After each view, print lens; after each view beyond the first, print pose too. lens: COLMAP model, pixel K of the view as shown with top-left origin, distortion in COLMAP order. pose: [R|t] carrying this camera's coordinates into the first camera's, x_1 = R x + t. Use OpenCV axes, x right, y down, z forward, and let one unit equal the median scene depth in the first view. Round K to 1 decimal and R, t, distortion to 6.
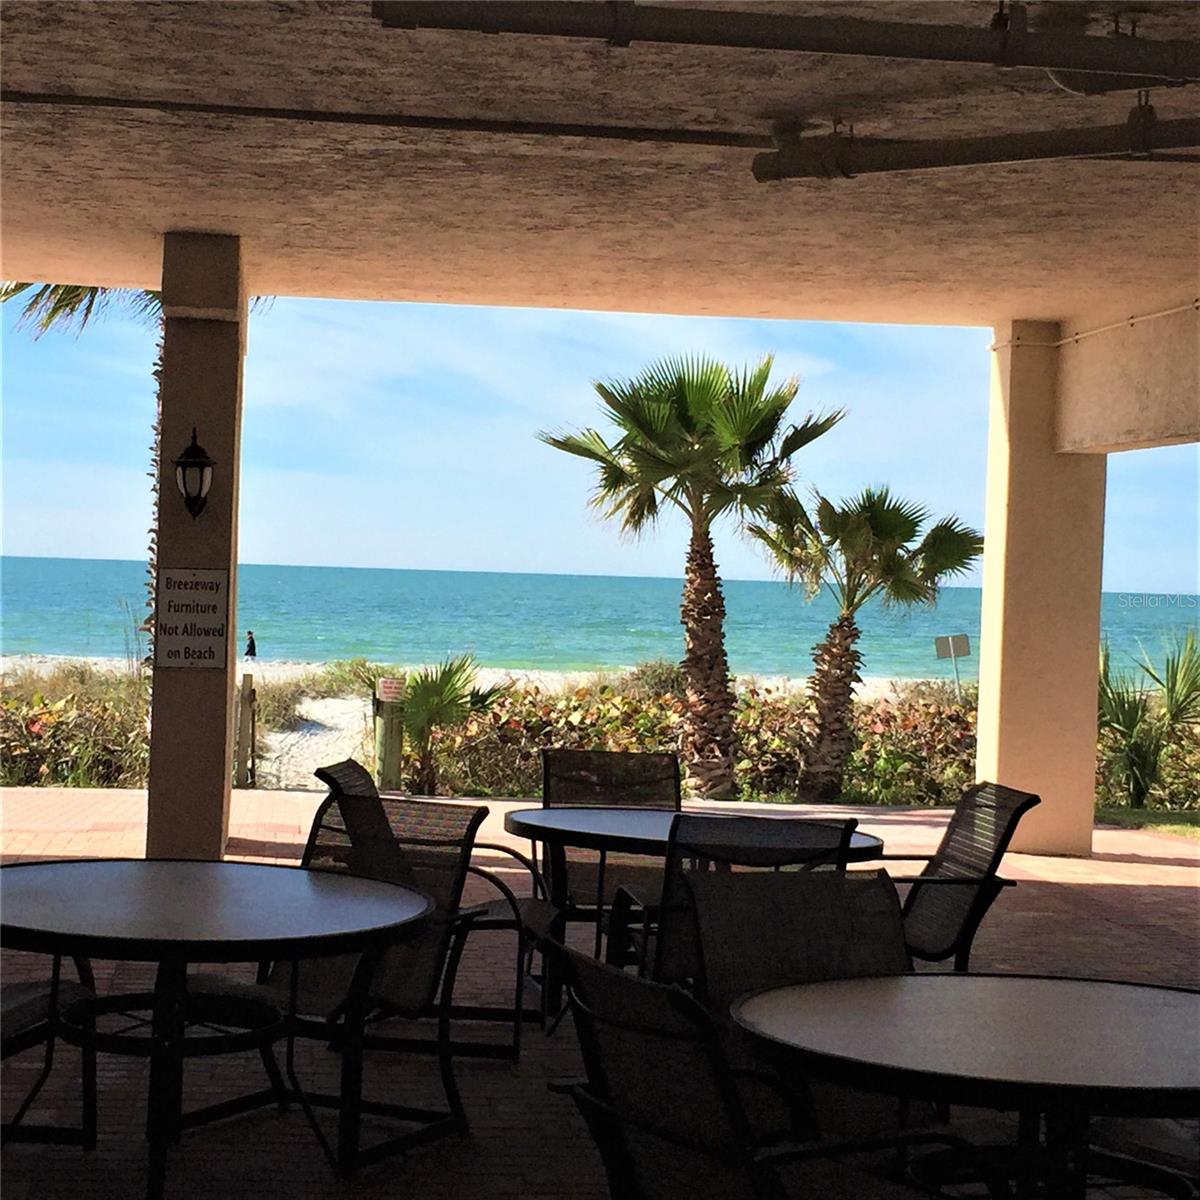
lens RADIAL K [[2704.7, 0, 600.0], [0, 2704.7, 600.0], [0, 0, 1]] dist [0.069208, -0.016707]
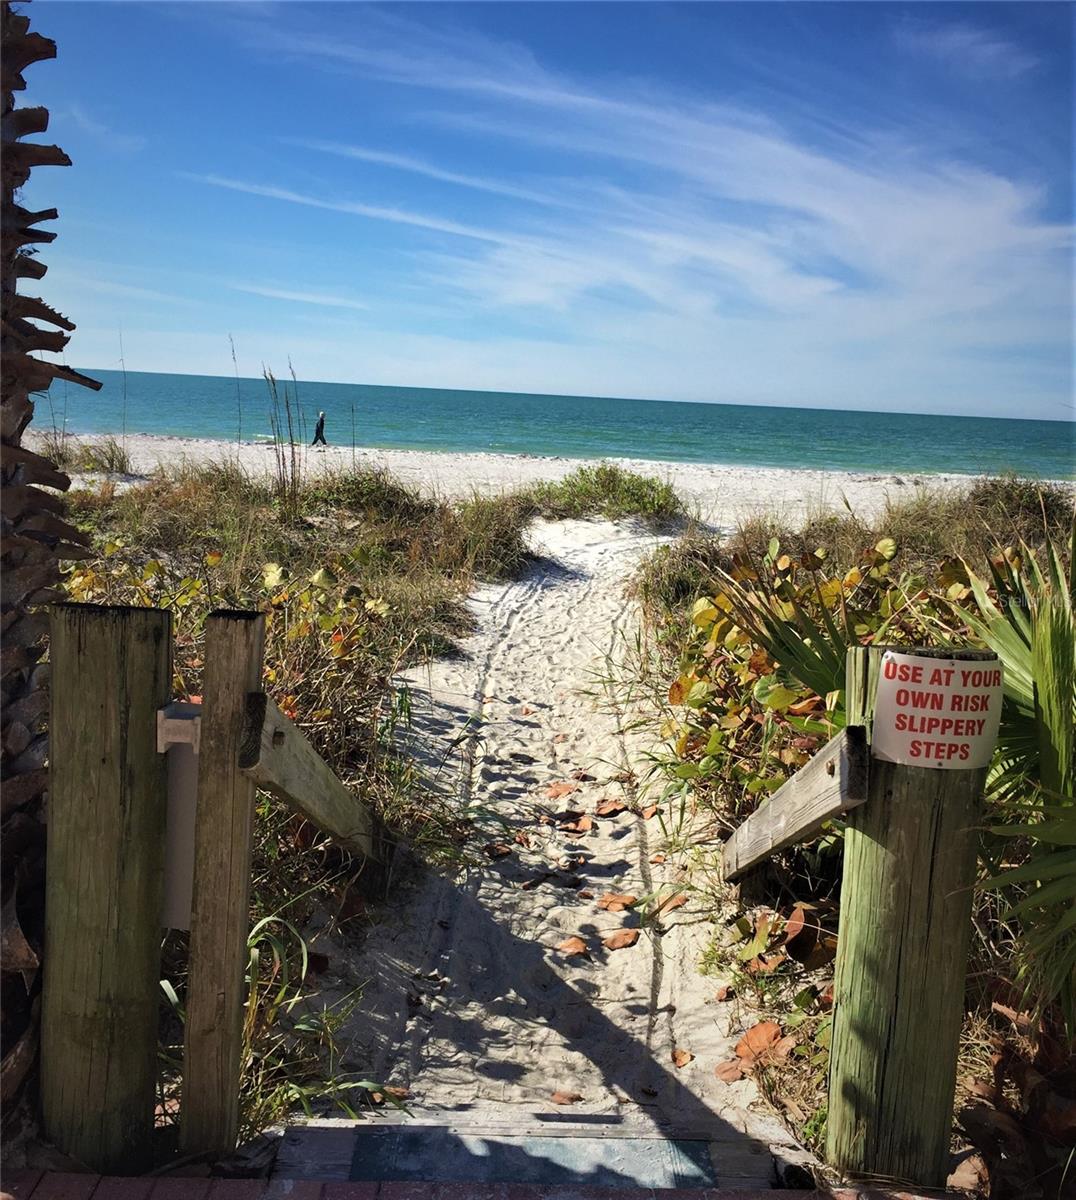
lens RADIAL K [[1335.5, 0, 599.8], [0, 1335.5, 600.4], [0, 0, 1]] dist [0.011179, 0.000833]
pose [[0.997496, 0.030635, -0.063747, -0.094362], [-0.021756, 0.990526, 0.135595, 0.011889], [0.067297, -0.133868, 0.988711, 0.885304]]
